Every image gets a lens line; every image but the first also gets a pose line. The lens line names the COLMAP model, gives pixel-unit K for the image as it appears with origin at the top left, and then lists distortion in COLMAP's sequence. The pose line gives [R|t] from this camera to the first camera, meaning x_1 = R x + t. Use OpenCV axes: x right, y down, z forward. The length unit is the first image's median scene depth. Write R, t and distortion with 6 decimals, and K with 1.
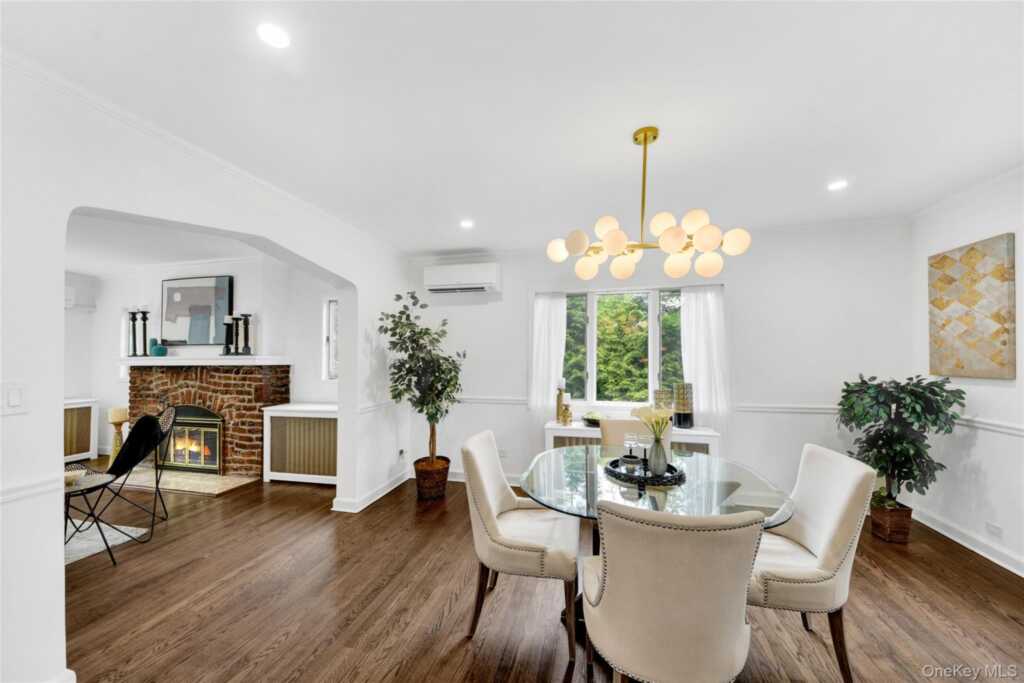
lens RADIAL K [[402.5, 0, 511.5], [0, 402.5, 349.3], [0, 0, 1]] dist [-0.008368, -0.000592]
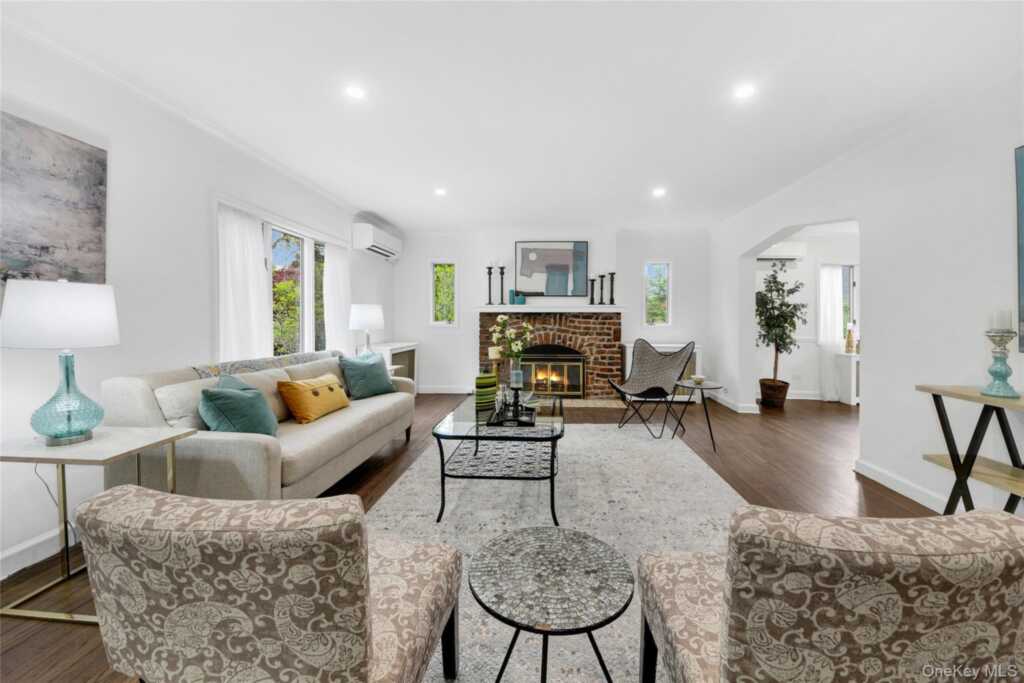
lens RADIAL K [[389.1, 0, 543.4], [0, 389.1, 324.3], [0, 0, 1]] dist [-0.000747, -0.005279]
pose [[0.983801, 0.015137, 0.178622, -1.052585], [-0.016779, 0.999830, 0.007684, 0.069110], [-0.178476, -0.010557, 0.983888, -0.181140]]
